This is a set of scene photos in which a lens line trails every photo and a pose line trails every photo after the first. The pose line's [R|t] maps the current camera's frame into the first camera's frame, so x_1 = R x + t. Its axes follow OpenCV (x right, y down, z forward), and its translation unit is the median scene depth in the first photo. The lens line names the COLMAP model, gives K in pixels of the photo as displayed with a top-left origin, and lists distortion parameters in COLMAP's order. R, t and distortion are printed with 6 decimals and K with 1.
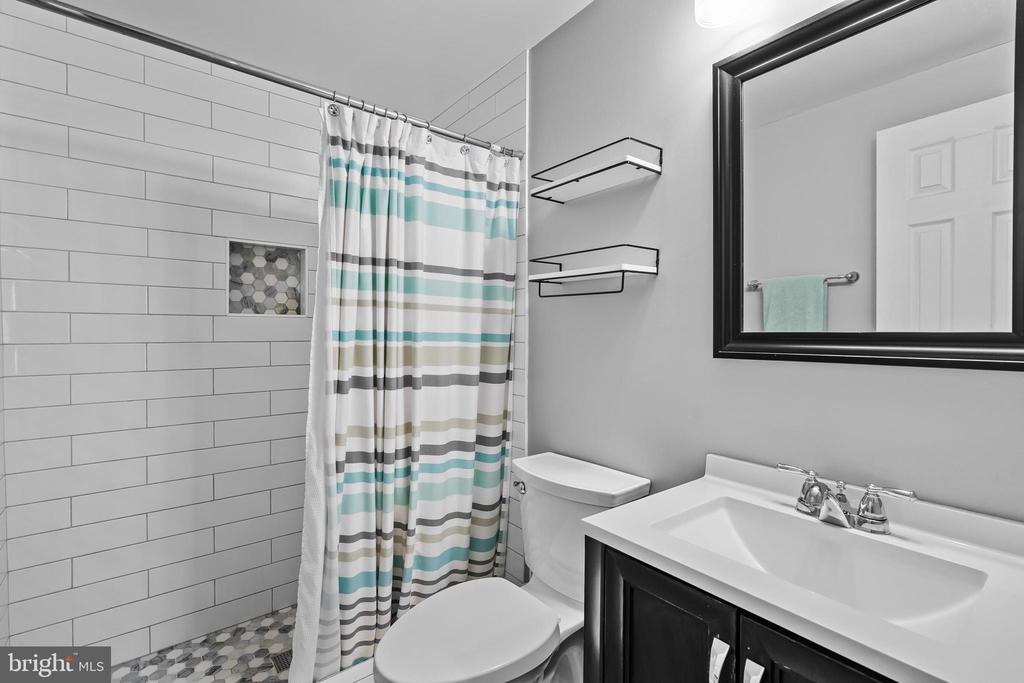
lens RADIAL K [[463.3, 0, 513.4], [0, 463.3, 338.7], [0, 0, 1]] dist [-0.002198, -0.000080]
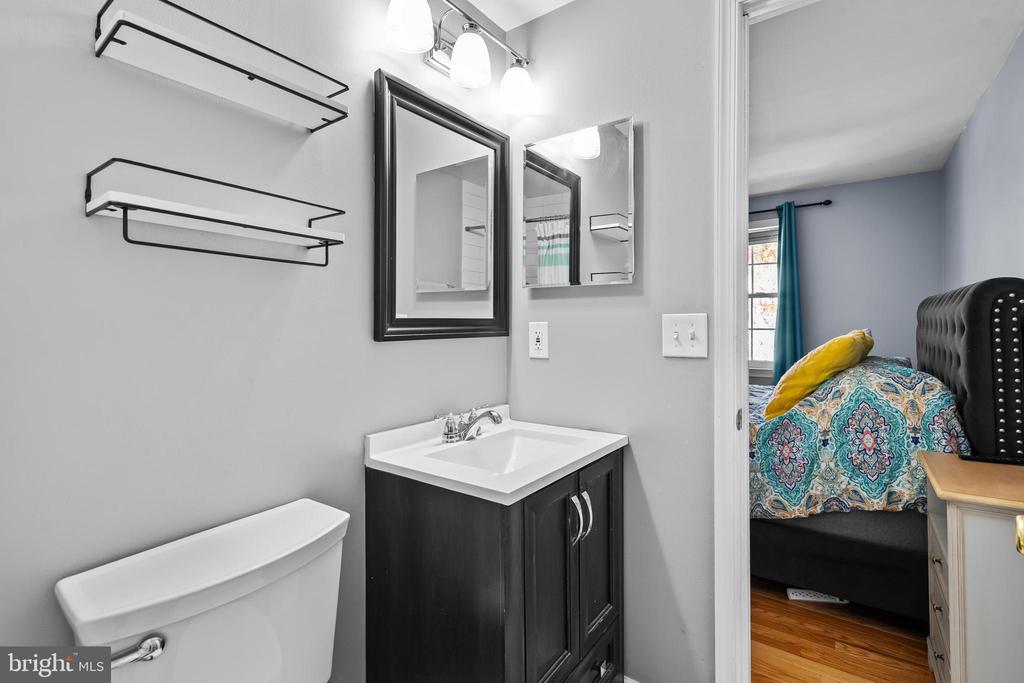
lens RADIAL K [[467.3, 0, 516.1], [0, 467.3, 323.5], [0, 0, 1]] dist [-0.000646, 0.000321]
pose [[-0.270767, 0.005618, 0.962628, -0.715757], [0.011401, 0.999932, -0.002629, 0.005497], [-0.962577, 0.010264, -0.270813, 1.014867]]
